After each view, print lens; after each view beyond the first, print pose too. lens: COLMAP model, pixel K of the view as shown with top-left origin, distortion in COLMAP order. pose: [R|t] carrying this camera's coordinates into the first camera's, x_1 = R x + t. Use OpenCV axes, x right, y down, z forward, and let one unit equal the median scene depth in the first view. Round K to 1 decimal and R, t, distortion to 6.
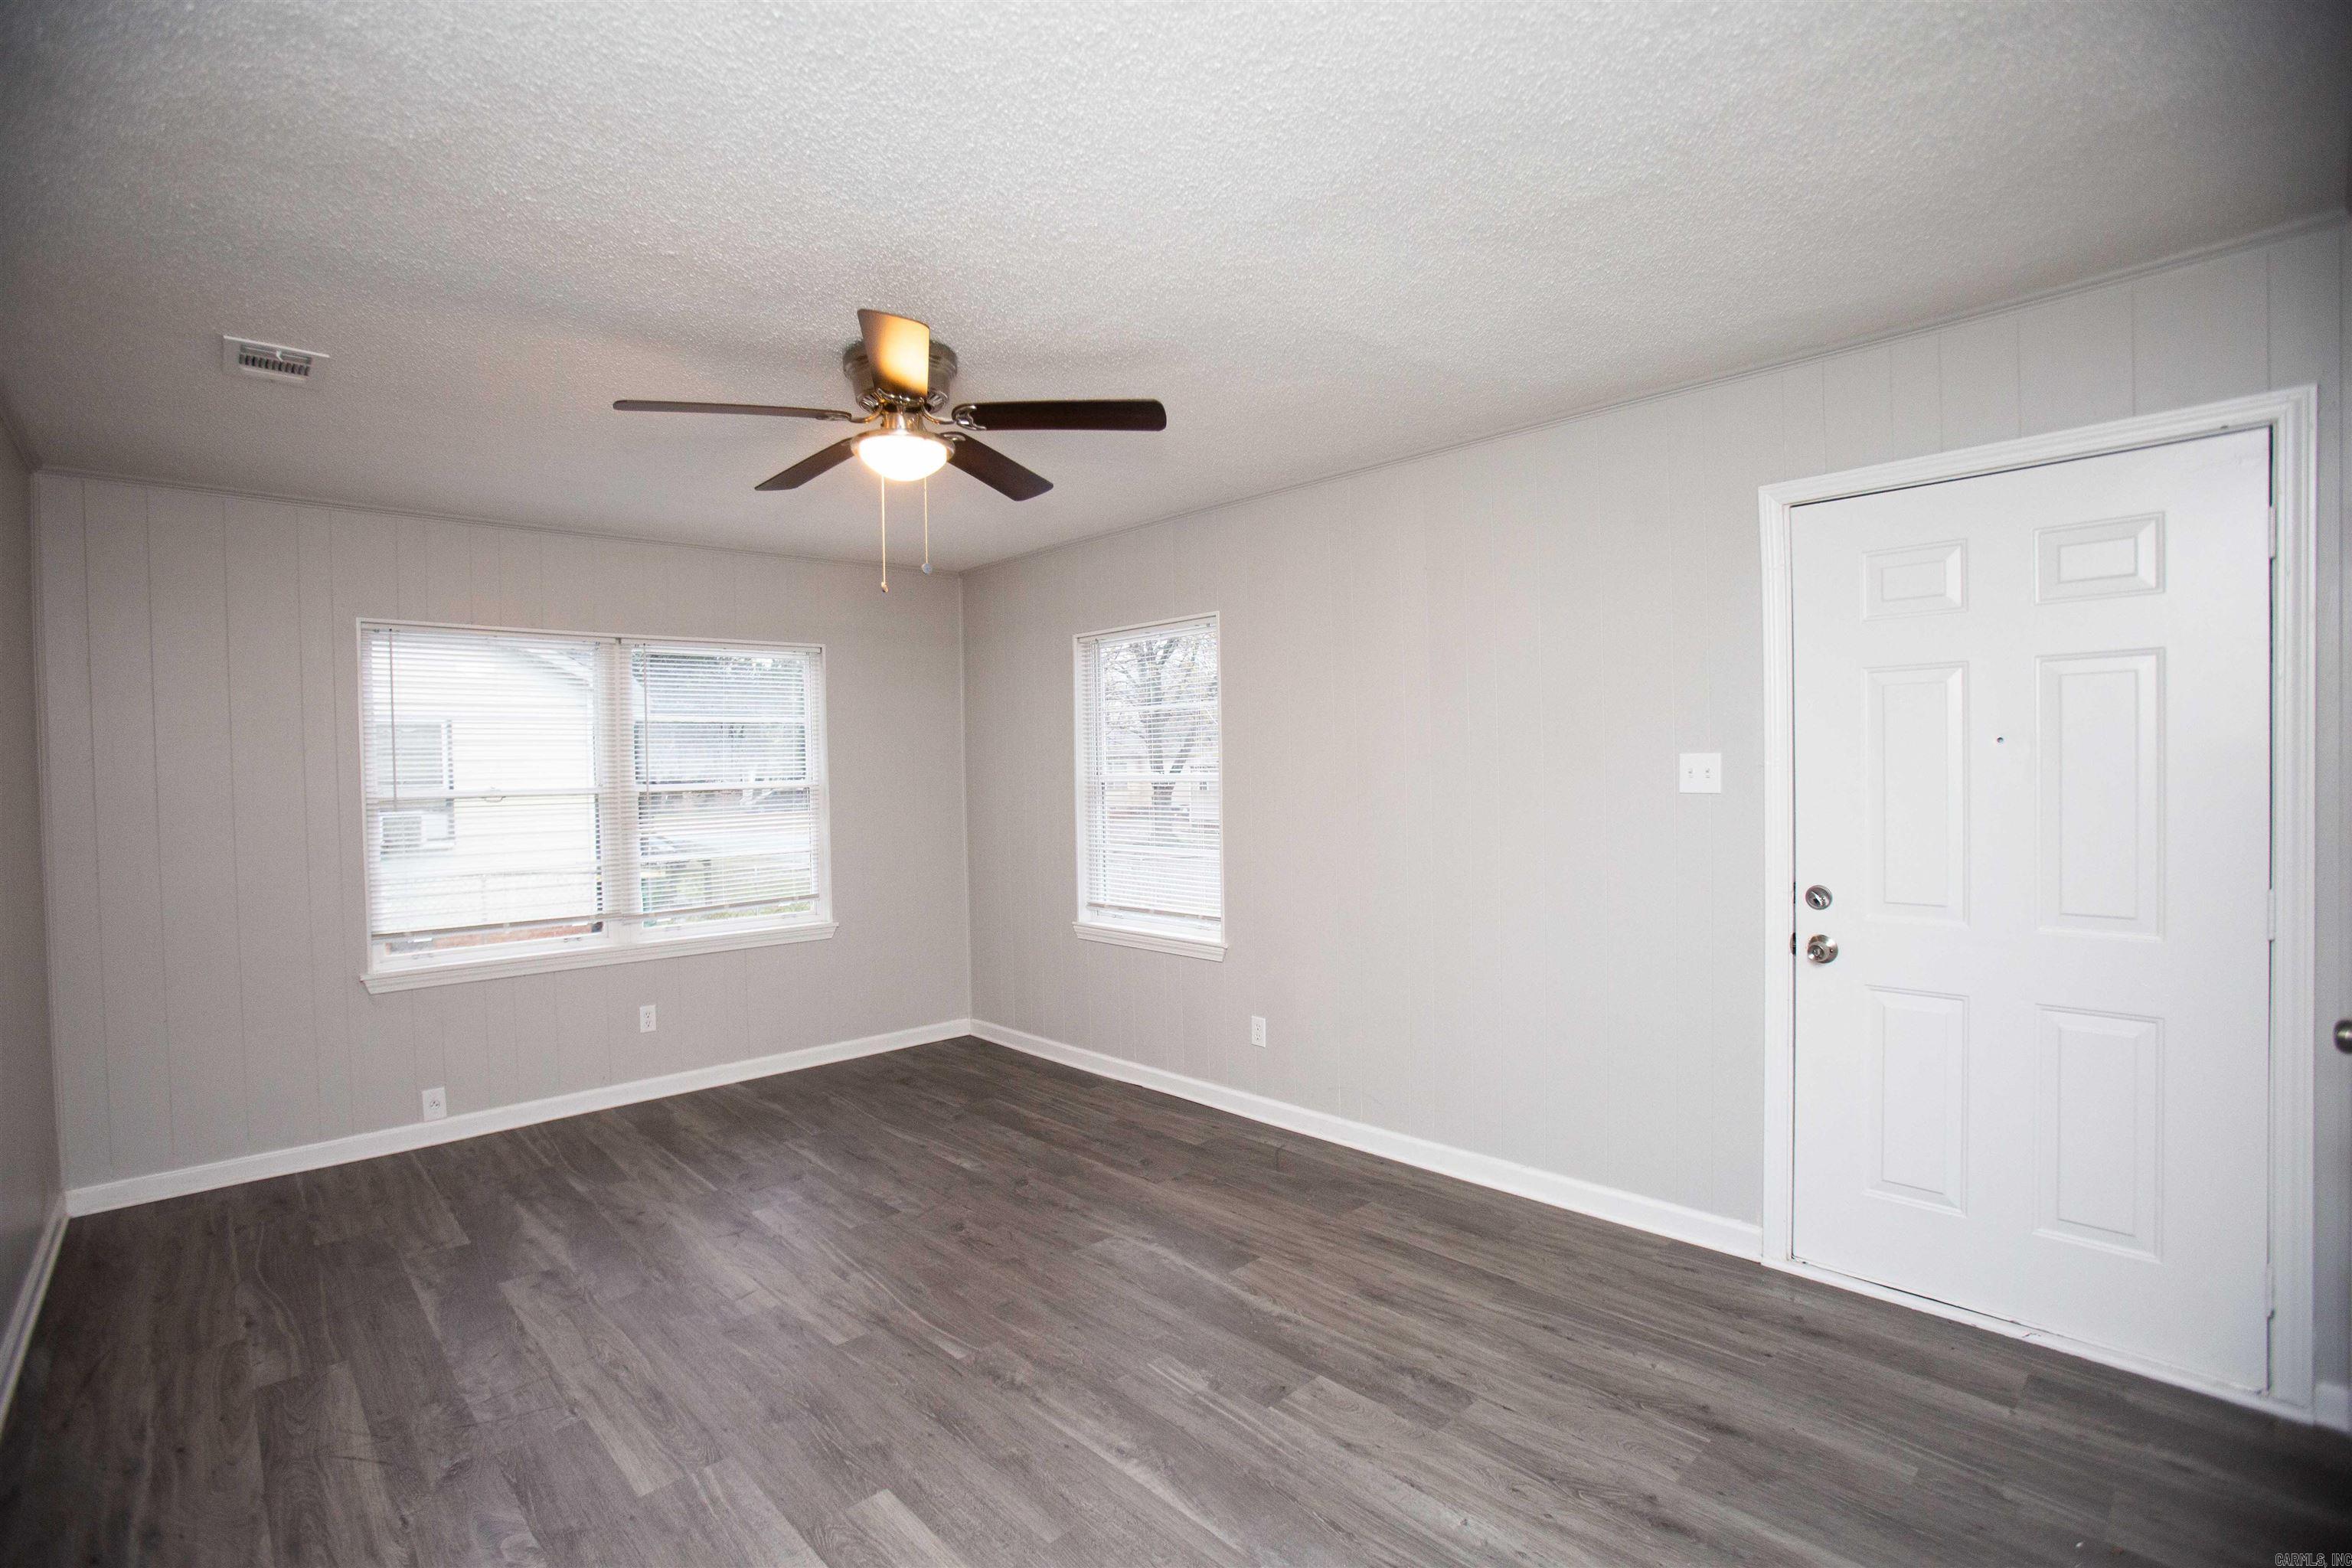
lens RADIAL K [[1091.0, 0, 1156.2], [0, 1091.0, 792.5], [0, 0, 1]] dist [-0.073752, 0.033767]
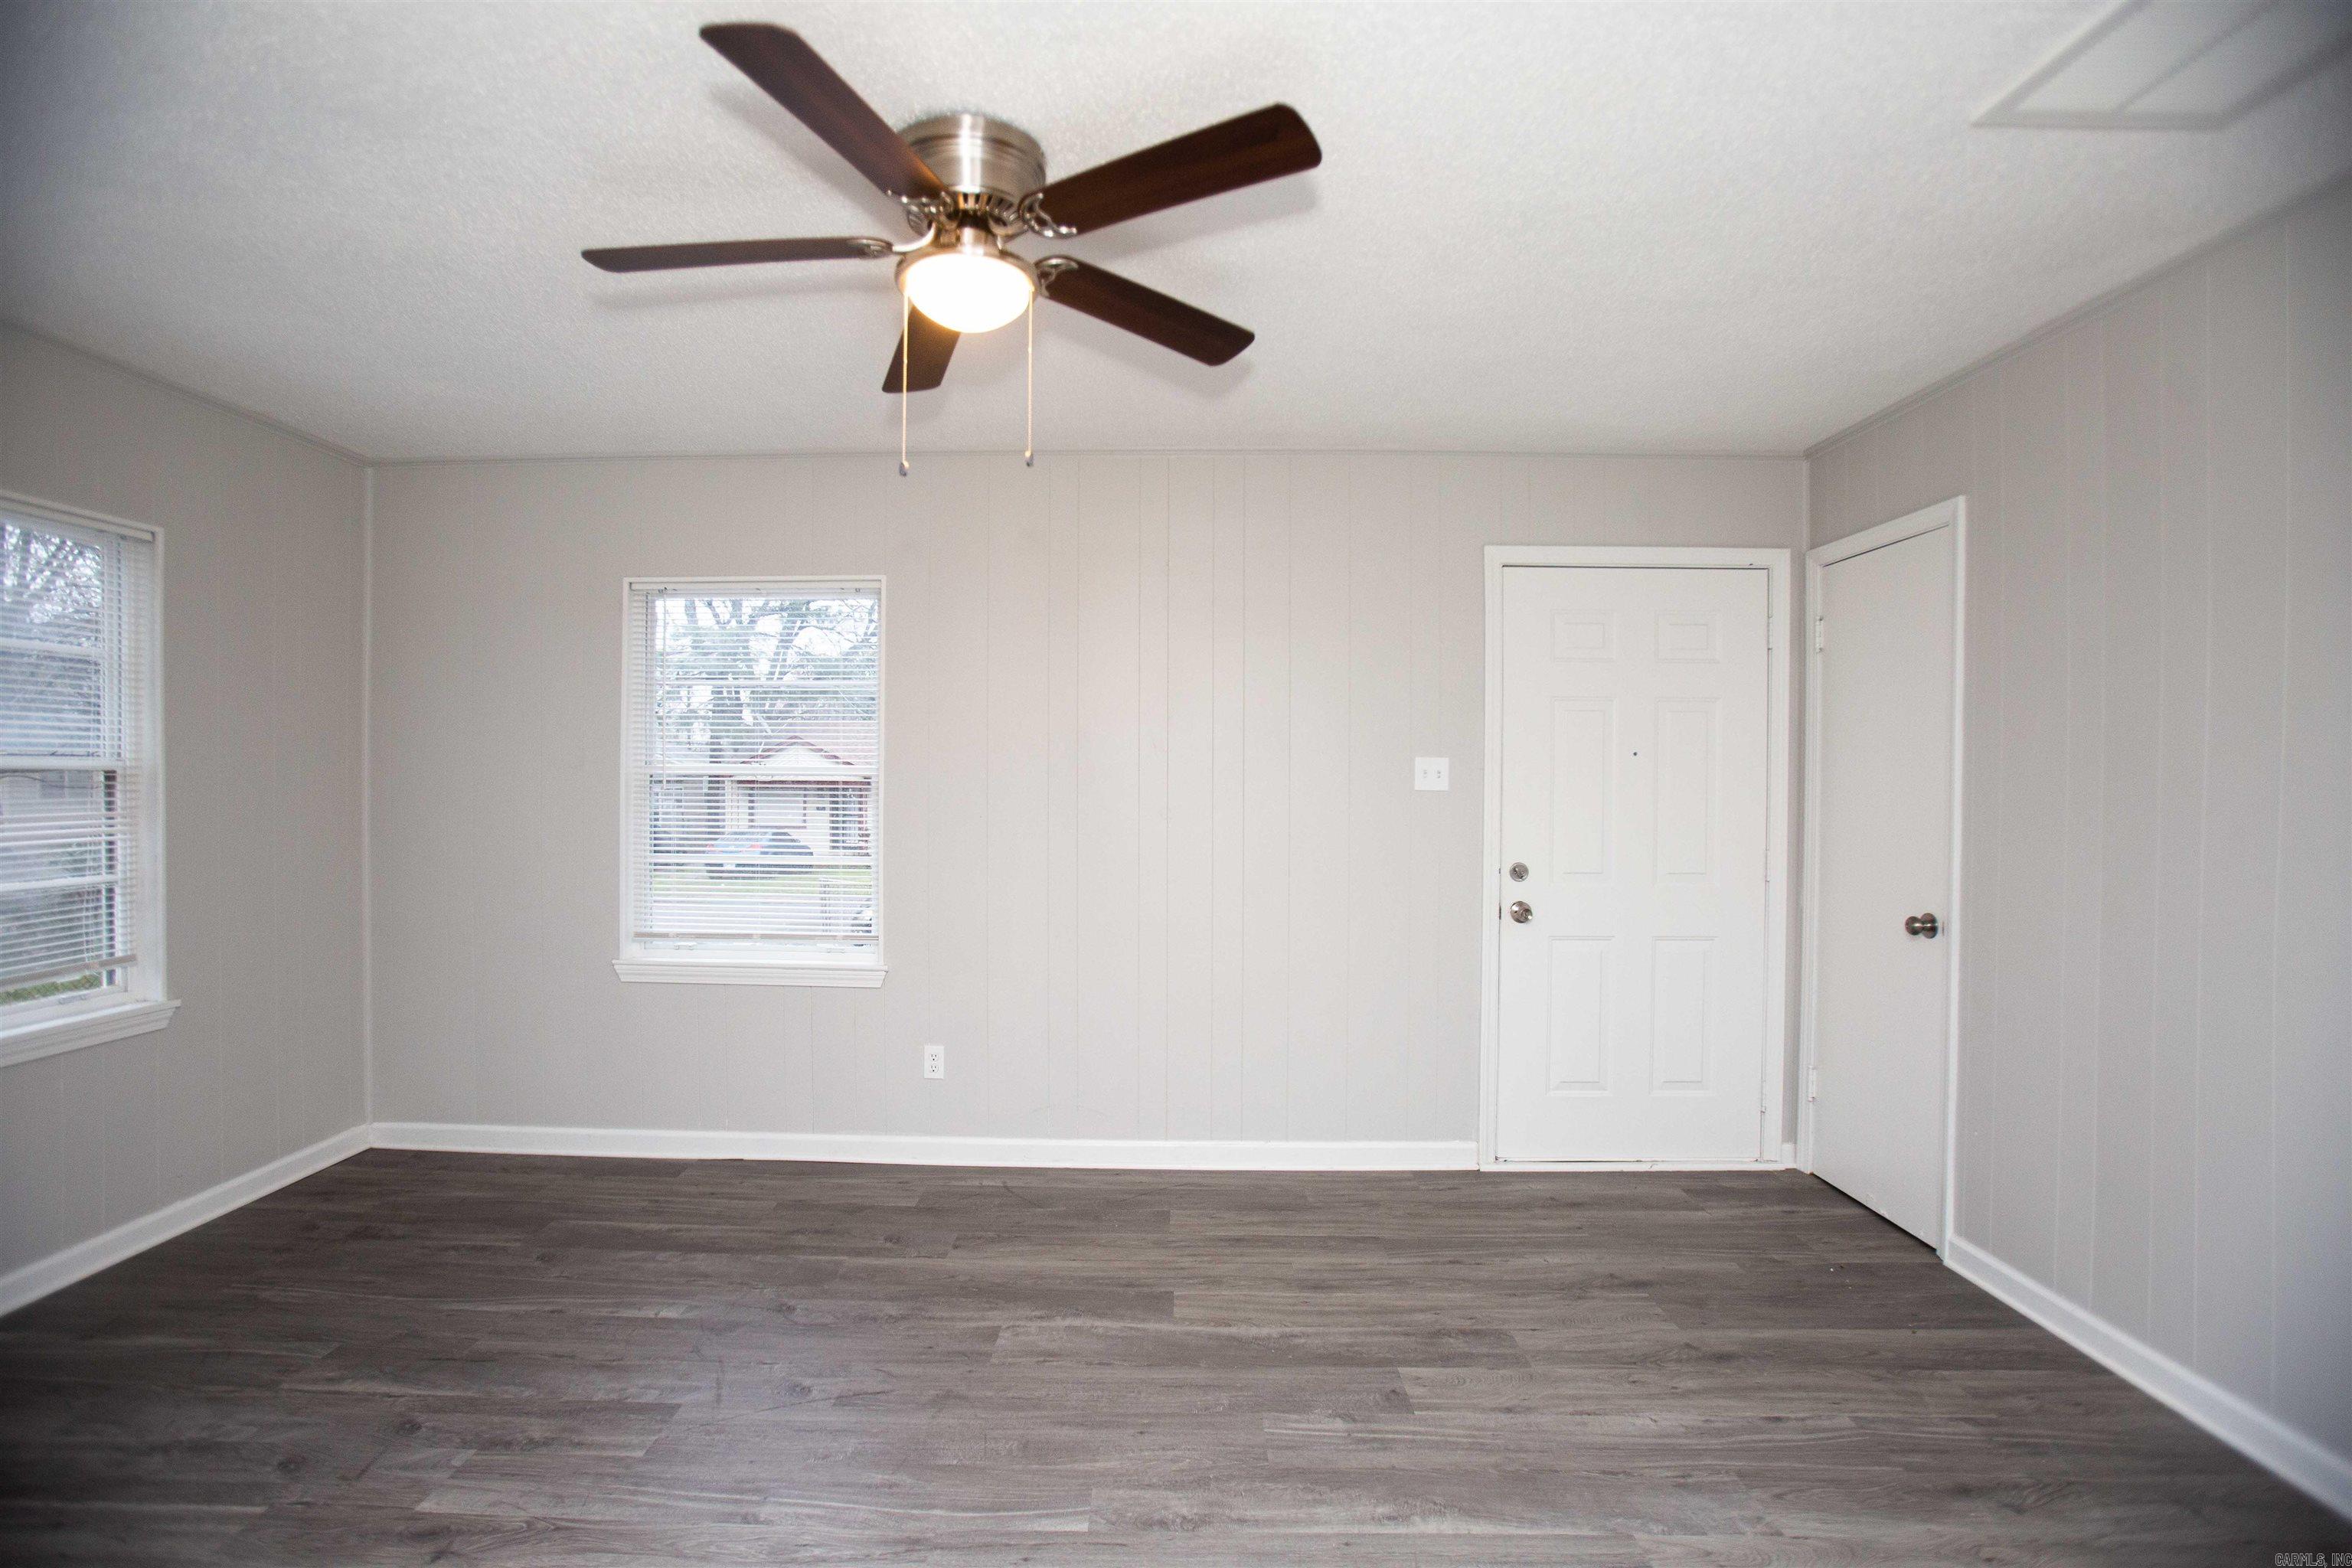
lens RADIAL K [[1091.0, 0, 1156.2], [0, 1091.0, 792.5], [0, 0, 1]] dist [-0.073752, 0.033767]
pose [[0.693067, 0.016421, 0.720686, -0.591840], [-0.006174, 0.999839, -0.016843, 0.025311], [-0.720847, 0.007224, 0.693057, 0.386888]]
